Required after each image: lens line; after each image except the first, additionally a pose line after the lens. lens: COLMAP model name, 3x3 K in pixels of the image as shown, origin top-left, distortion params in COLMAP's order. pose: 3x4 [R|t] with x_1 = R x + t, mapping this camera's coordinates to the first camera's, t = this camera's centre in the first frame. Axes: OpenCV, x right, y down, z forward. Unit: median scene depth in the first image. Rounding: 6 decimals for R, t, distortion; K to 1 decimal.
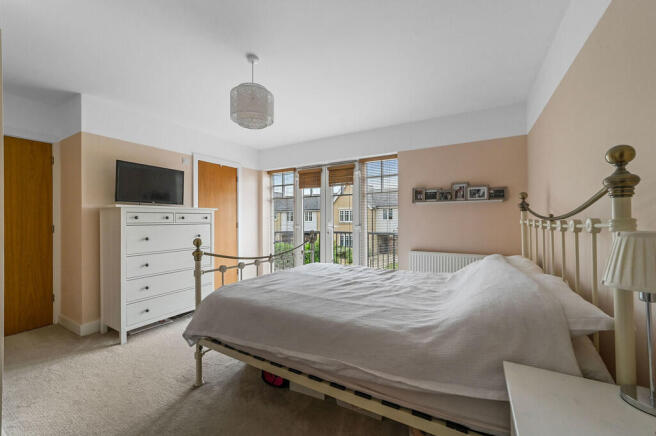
lens RADIAL K [[258.1, 0, 328.5], [0, 258.1, 217.9], [0, 0, 1]] dist [-0.015413, 0.004718]
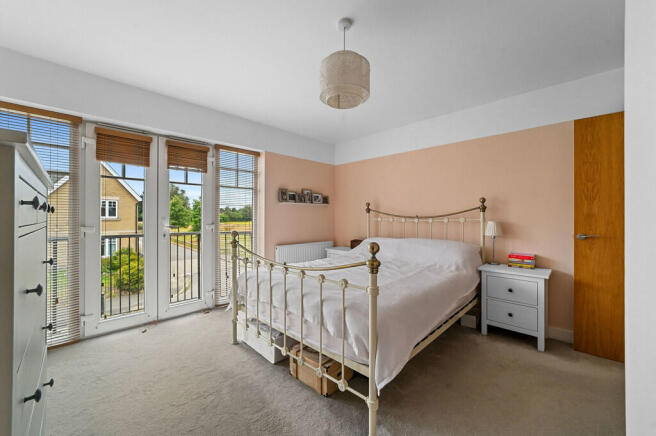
lens RADIAL K [[258.1, 0, 326.8], [0, 258.1, 216.6], [0, 0, 1]] dist [-0.015413, 0.004718]
pose [[0.271216, 0.012166, 0.962441, -0.577646], [-0.008305, 0.999912, -0.010299, 0.012086], [-0.962483, -0.005200, 0.271294, 0.431309]]
